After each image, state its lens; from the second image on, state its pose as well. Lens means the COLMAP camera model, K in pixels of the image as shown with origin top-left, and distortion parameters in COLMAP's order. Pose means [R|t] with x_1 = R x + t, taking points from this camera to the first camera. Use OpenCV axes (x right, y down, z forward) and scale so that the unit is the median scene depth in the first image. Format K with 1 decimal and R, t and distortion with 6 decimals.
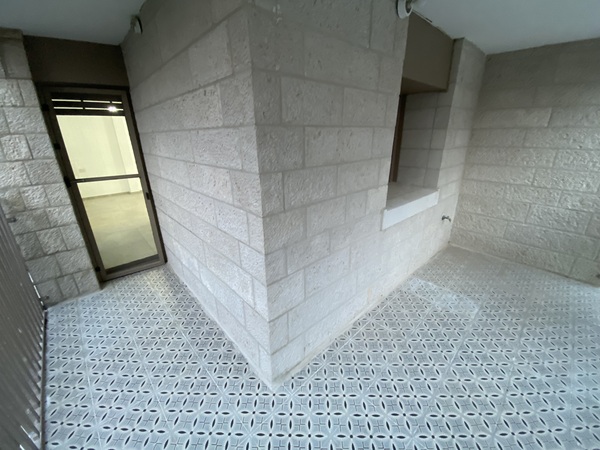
lens RADIAL K [[245.1, 0, 287.6], [0, 245.1, 222.2], [0, 0, 1]] dist [-0.024828, -0.002407]
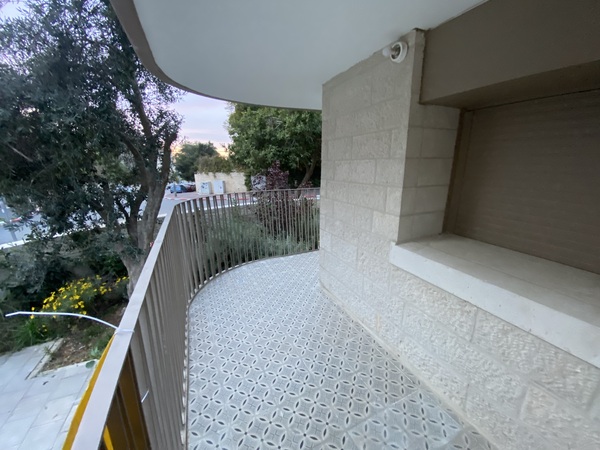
lens RADIAL K [[245.1, 0, 299.9], [0, 245.1, 226.6], [0, 0, 1]] dist [-0.024828, -0.002407]
pose [[-0.305361, 0.253019, -0.918007, 1.424324], [-0.307401, 0.886245, 0.346517, -0.335699], [0.901254, 0.388008, -0.192847, 0.867558]]
